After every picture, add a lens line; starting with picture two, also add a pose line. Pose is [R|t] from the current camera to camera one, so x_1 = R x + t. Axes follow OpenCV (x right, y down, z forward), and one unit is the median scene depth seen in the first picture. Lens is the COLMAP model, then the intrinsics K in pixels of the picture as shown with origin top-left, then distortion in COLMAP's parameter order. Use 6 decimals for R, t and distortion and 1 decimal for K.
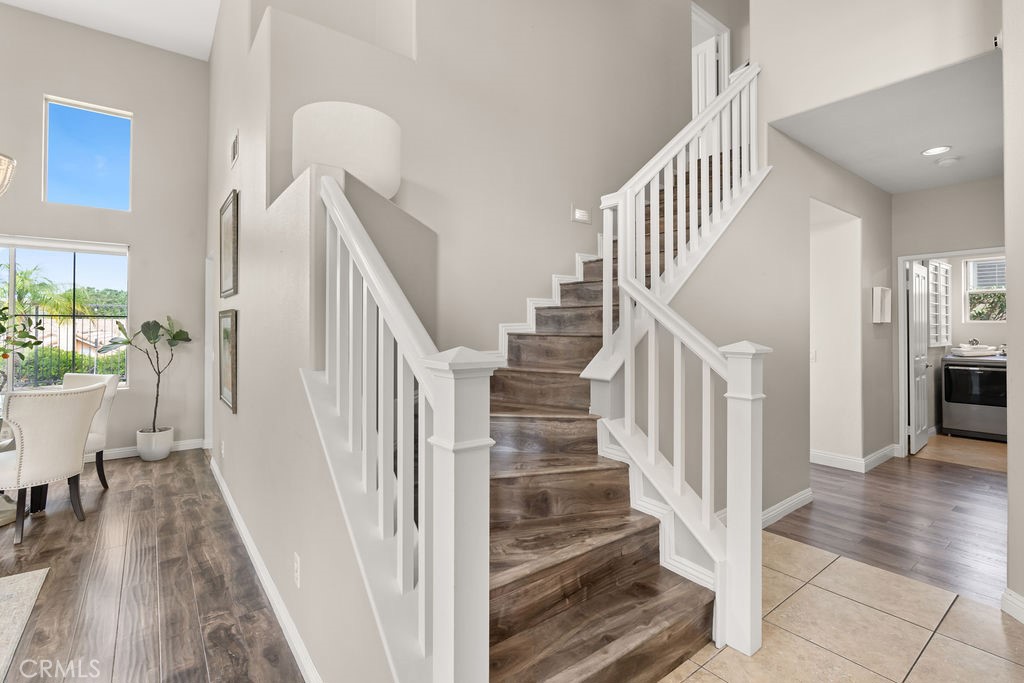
lens RADIAL K [[470.6, 0, 511.1], [0, 470.6, 324.1], [0, 0, 1]] dist [-0.029986, 0.009631]
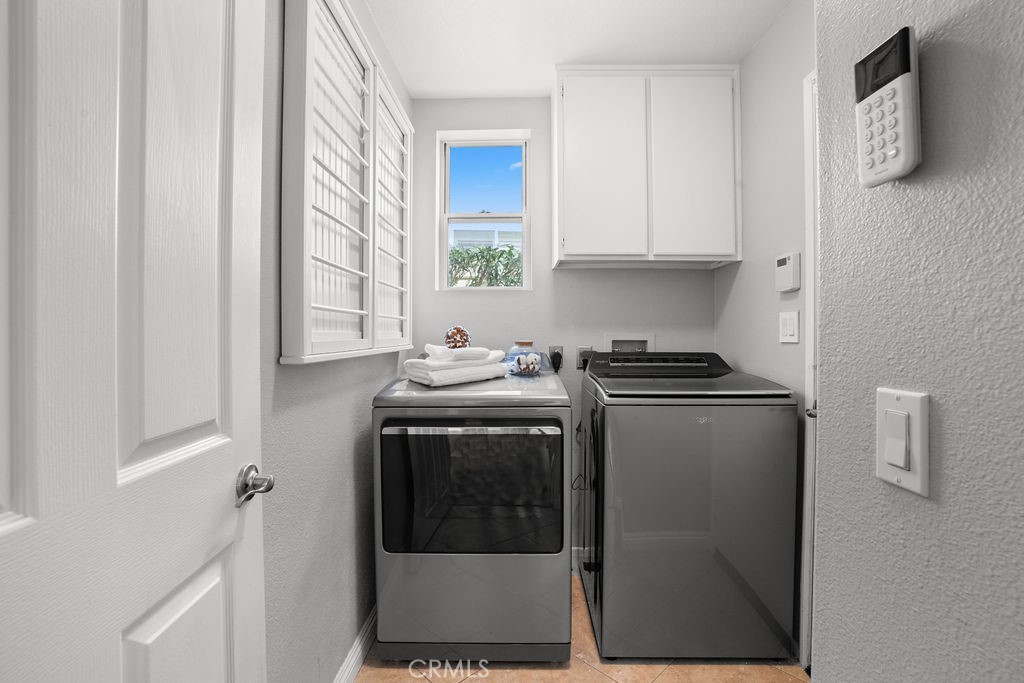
lens RADIAL K [[470.6, 0, 510.3], [0, 470.6, 336.8], [0, 0, 1]] dist [-0.029986, 0.009631]
pose [[0.611407, -0.002081, 0.791314, 0.759139], [-0.010001, 0.999896, 0.010357, 0.034321], [-0.791253, -0.014246, 0.611322, 0.763281]]
